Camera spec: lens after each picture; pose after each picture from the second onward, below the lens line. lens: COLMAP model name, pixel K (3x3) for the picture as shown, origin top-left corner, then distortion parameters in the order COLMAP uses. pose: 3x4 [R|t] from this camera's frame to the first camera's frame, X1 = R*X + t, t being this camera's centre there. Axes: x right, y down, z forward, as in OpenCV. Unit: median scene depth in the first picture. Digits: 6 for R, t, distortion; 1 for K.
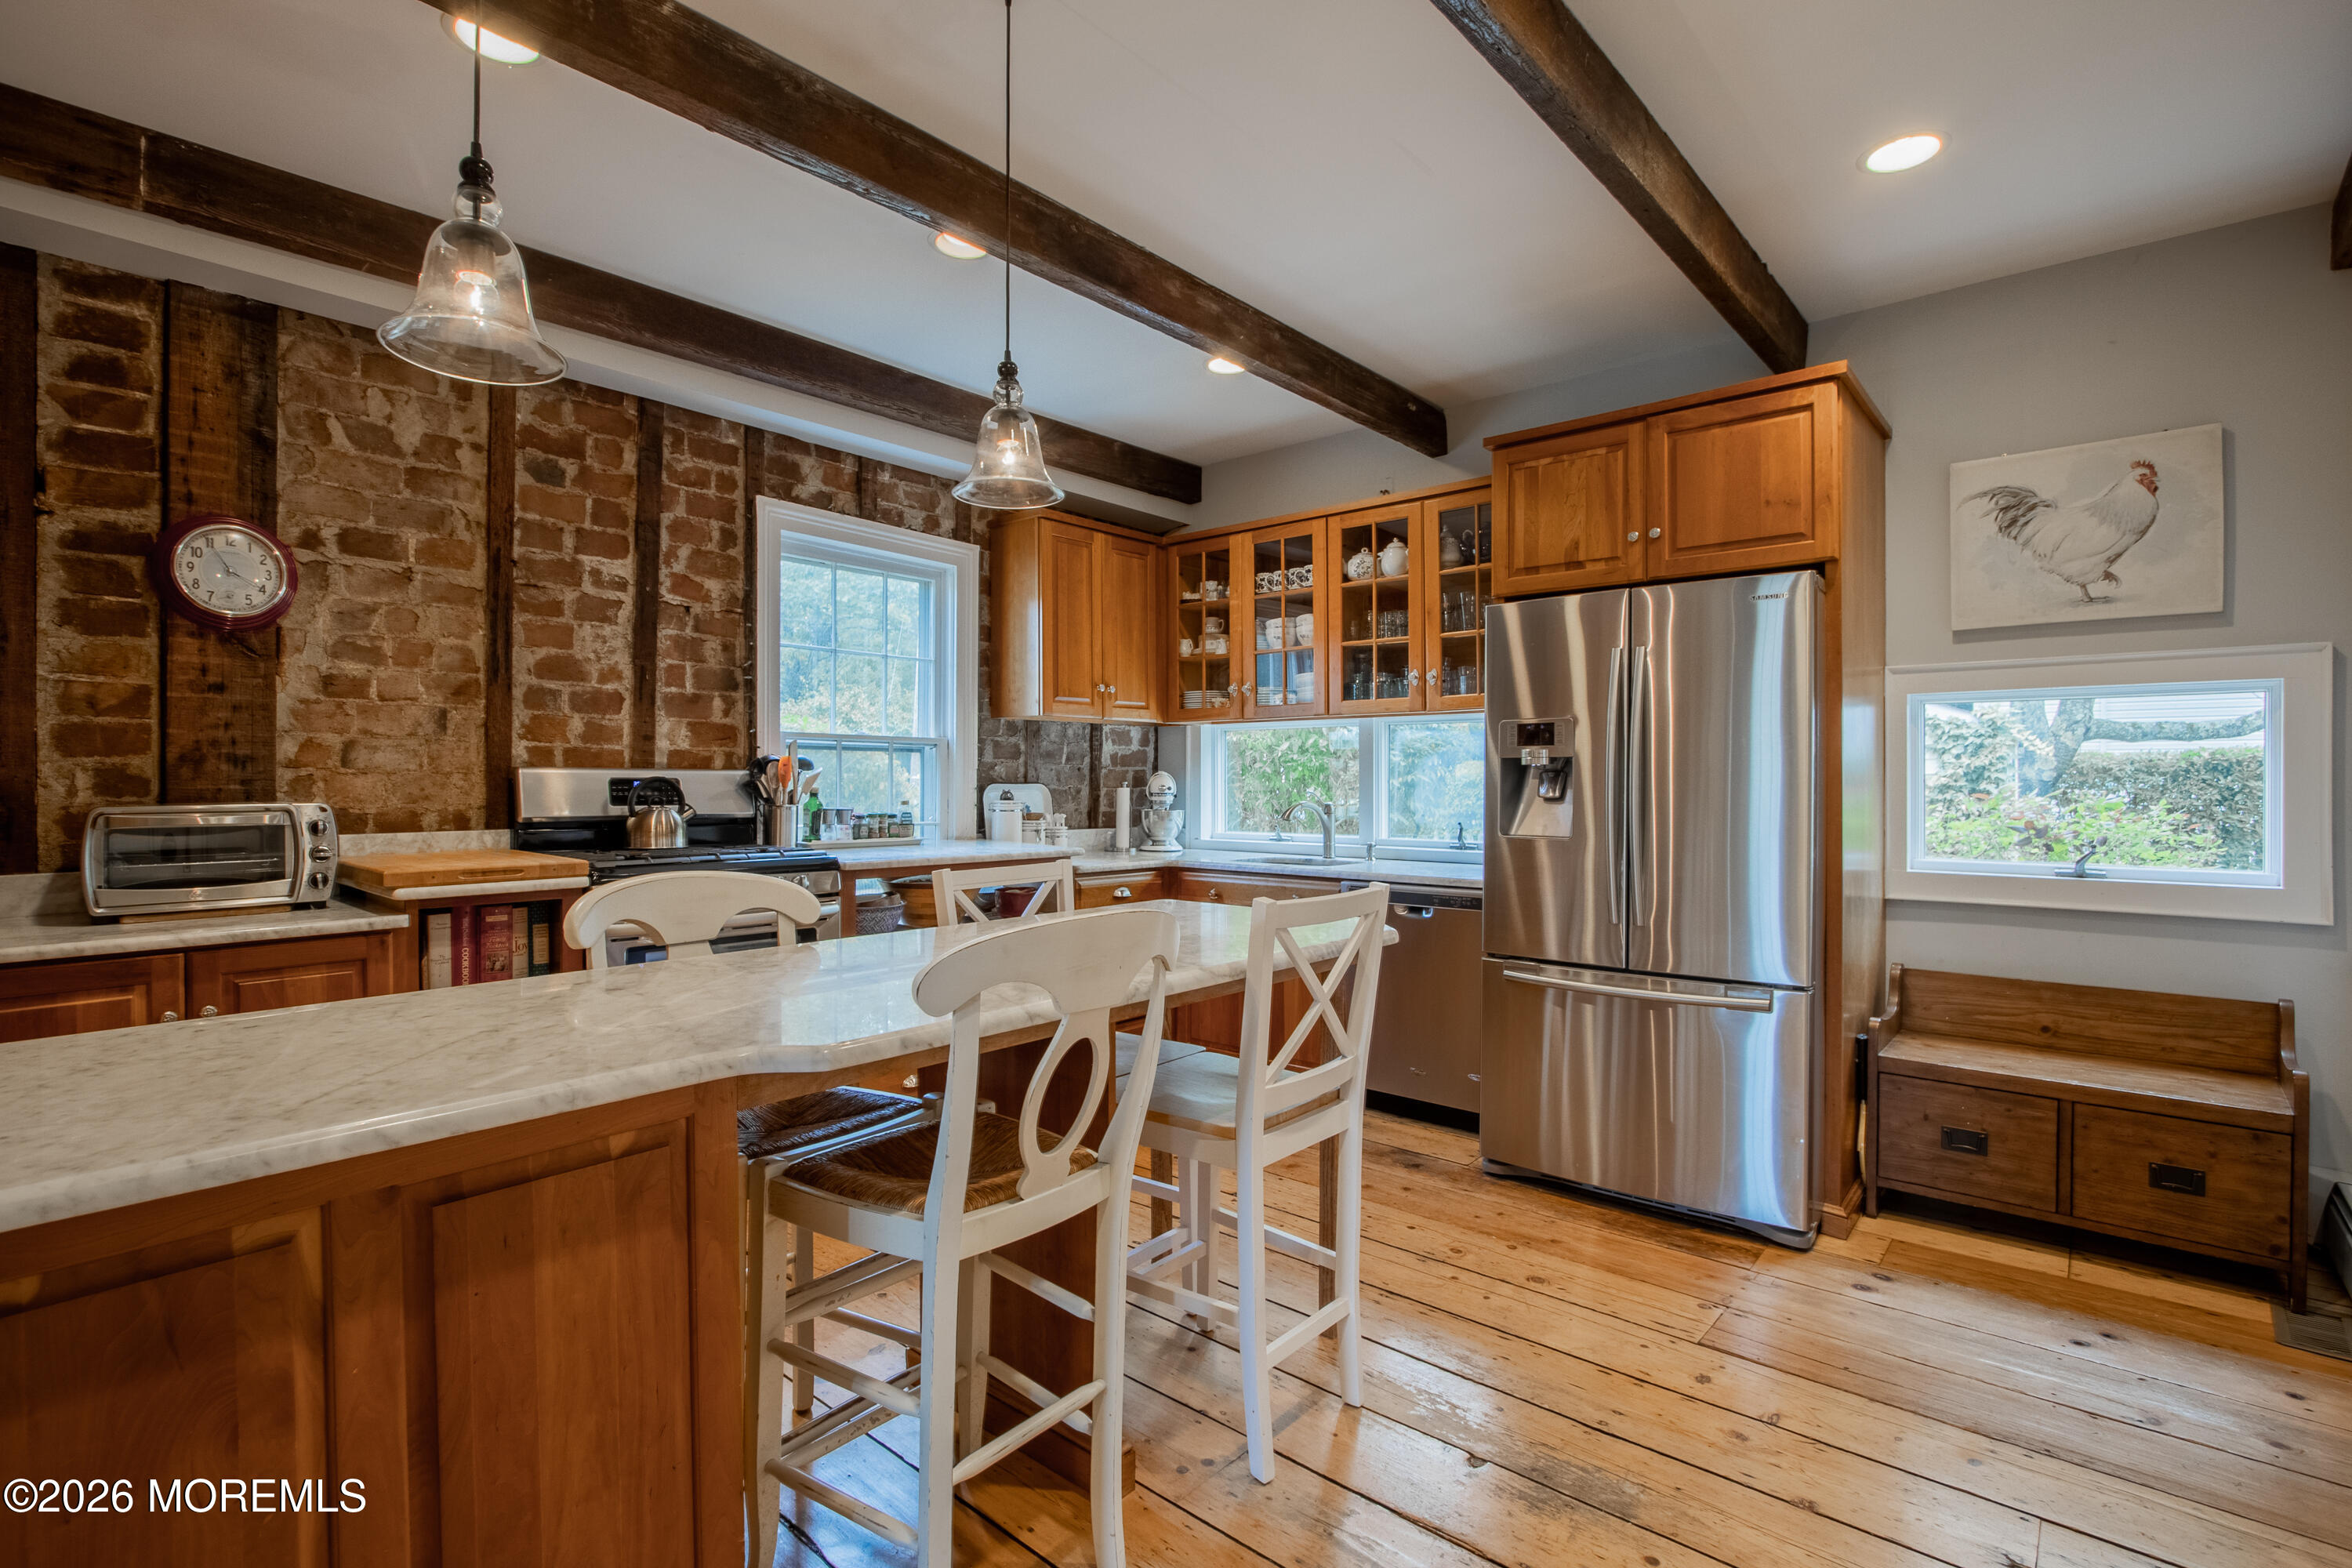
lens RADIAL K [[1057.6, 0, 1170.6], [0, 1057.6, 802.5], [0, 0, 1]] dist [-0.037297, 0.000082]
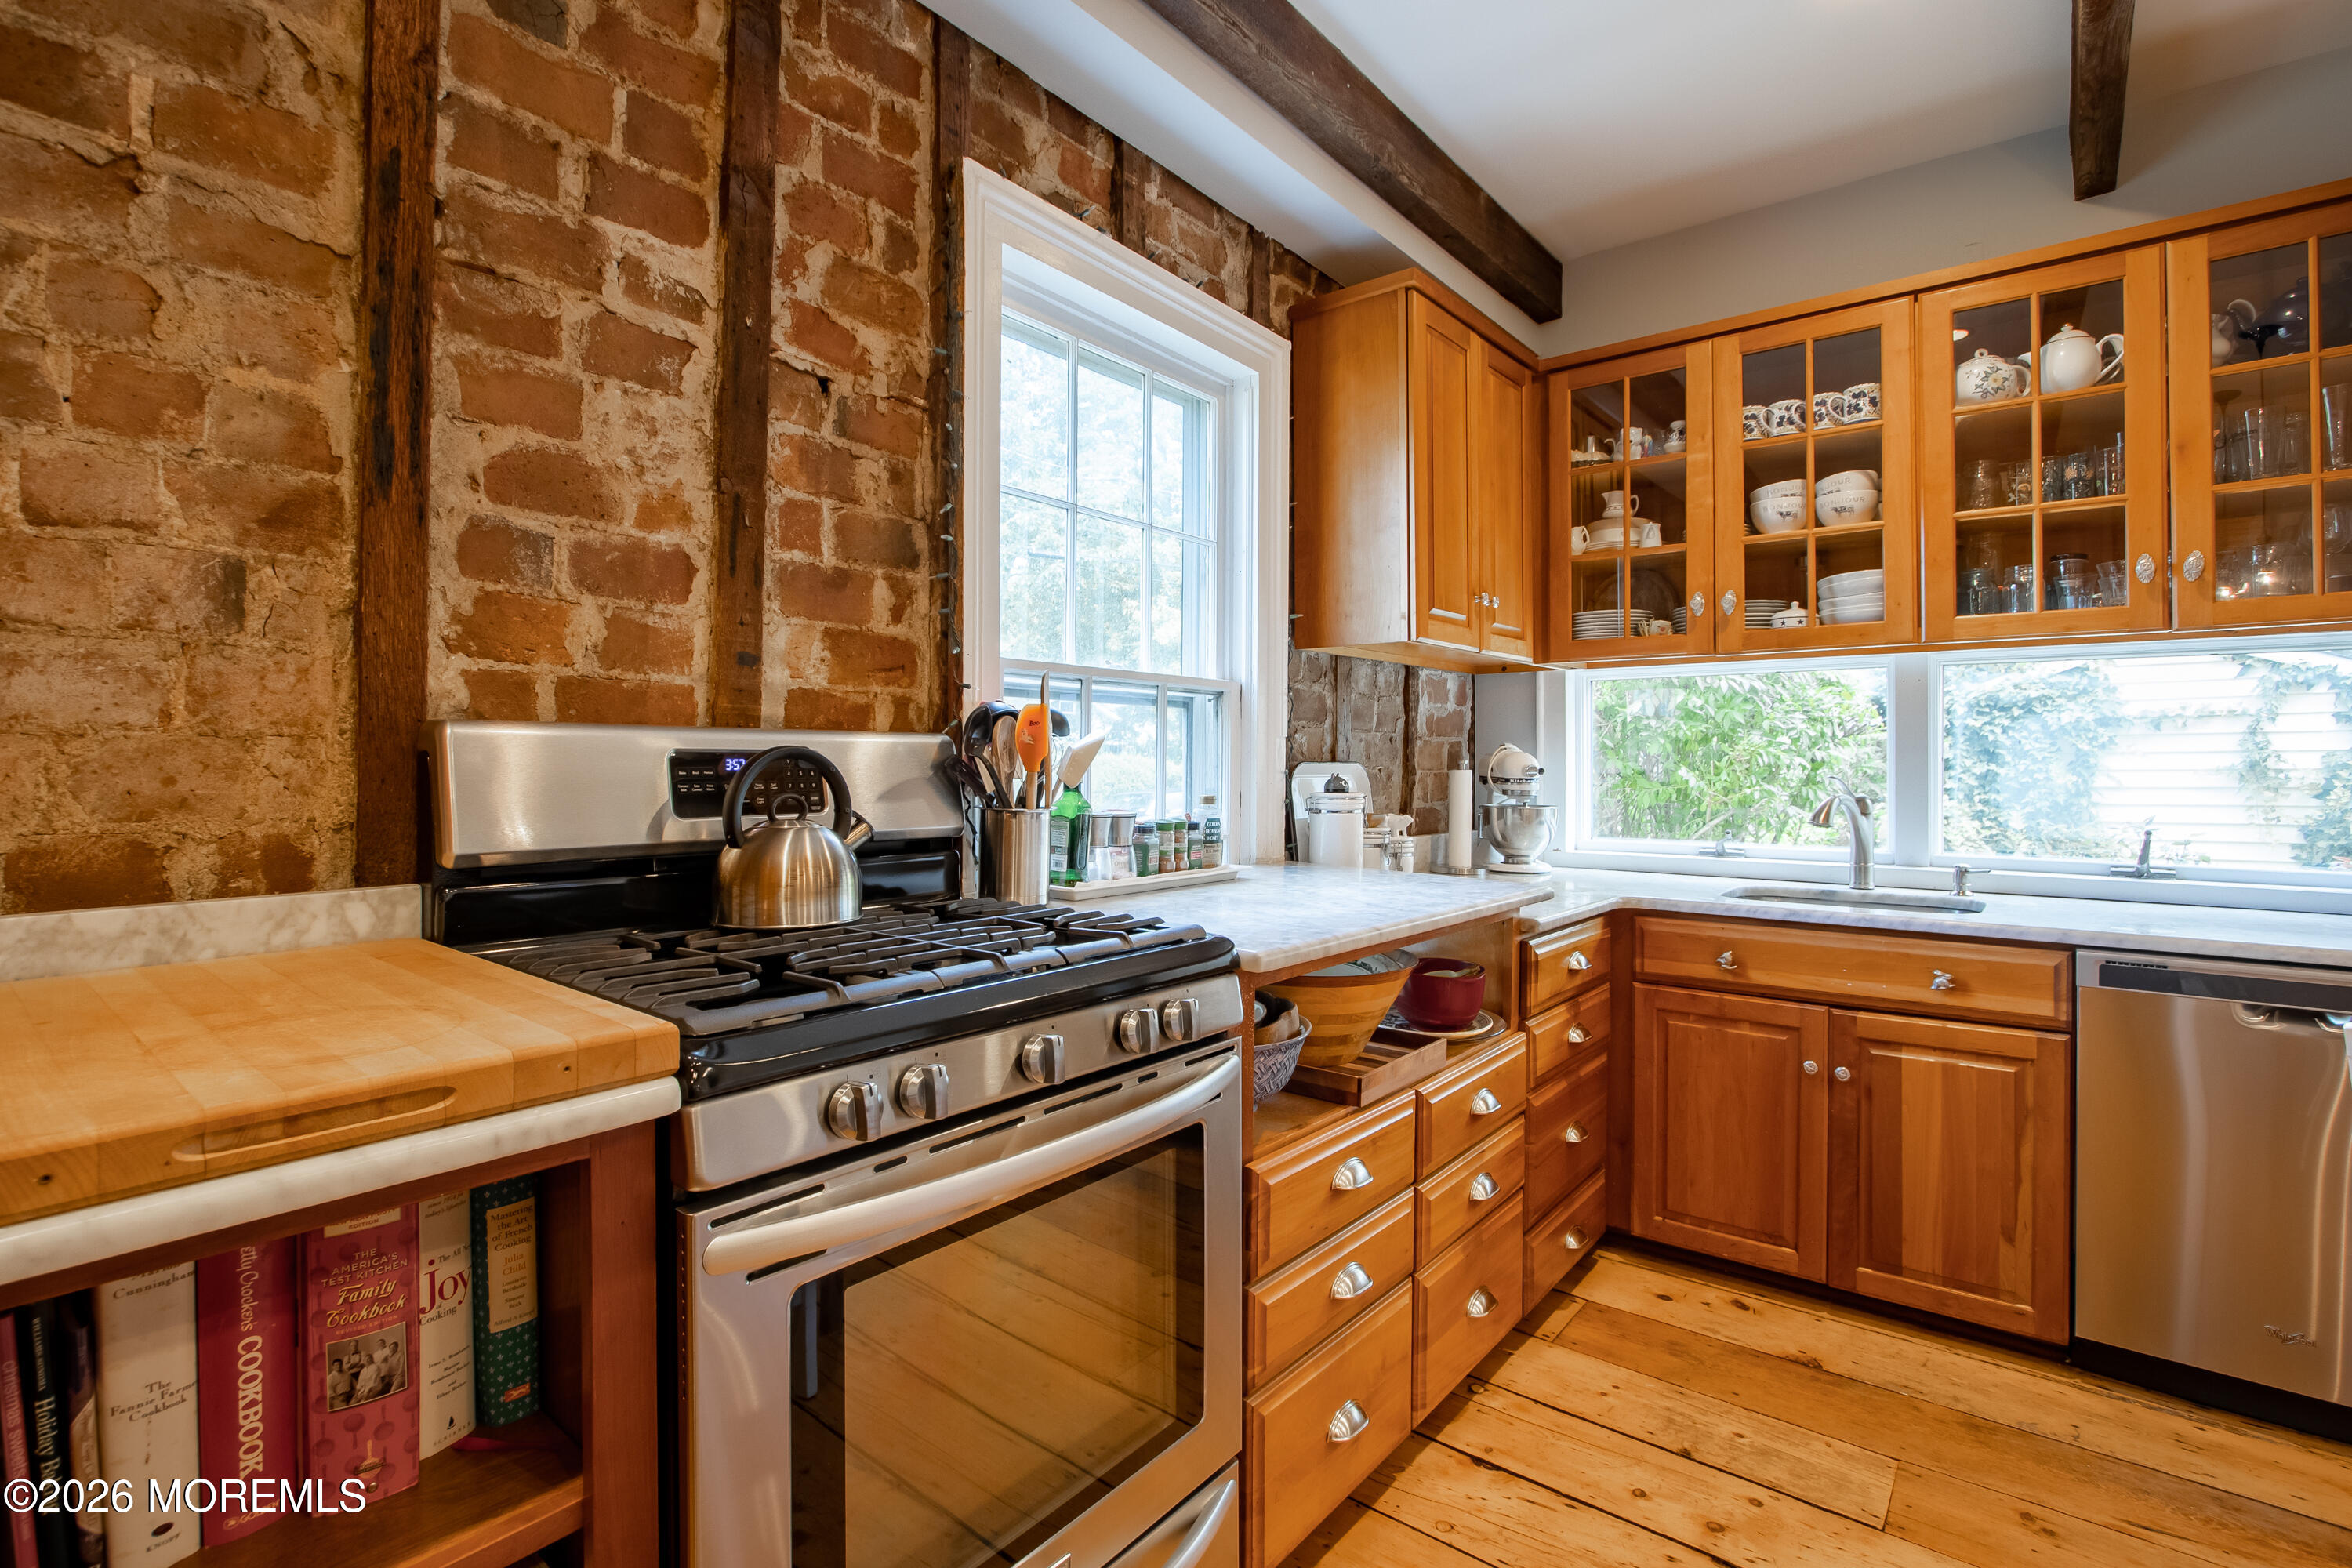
lens RADIAL K [[1077.4, 0, 1157.7], [0, 1077.4, 782.8], [0, 0, 1]] dist [-0.036417, 0.004908]
pose [[0.999816, 0.000531, 0.019154, -0.342242], [-0.000567, 0.999998, 0.001864, -0.011341], [-0.019153, -0.001874, 0.999815, 0.558607]]
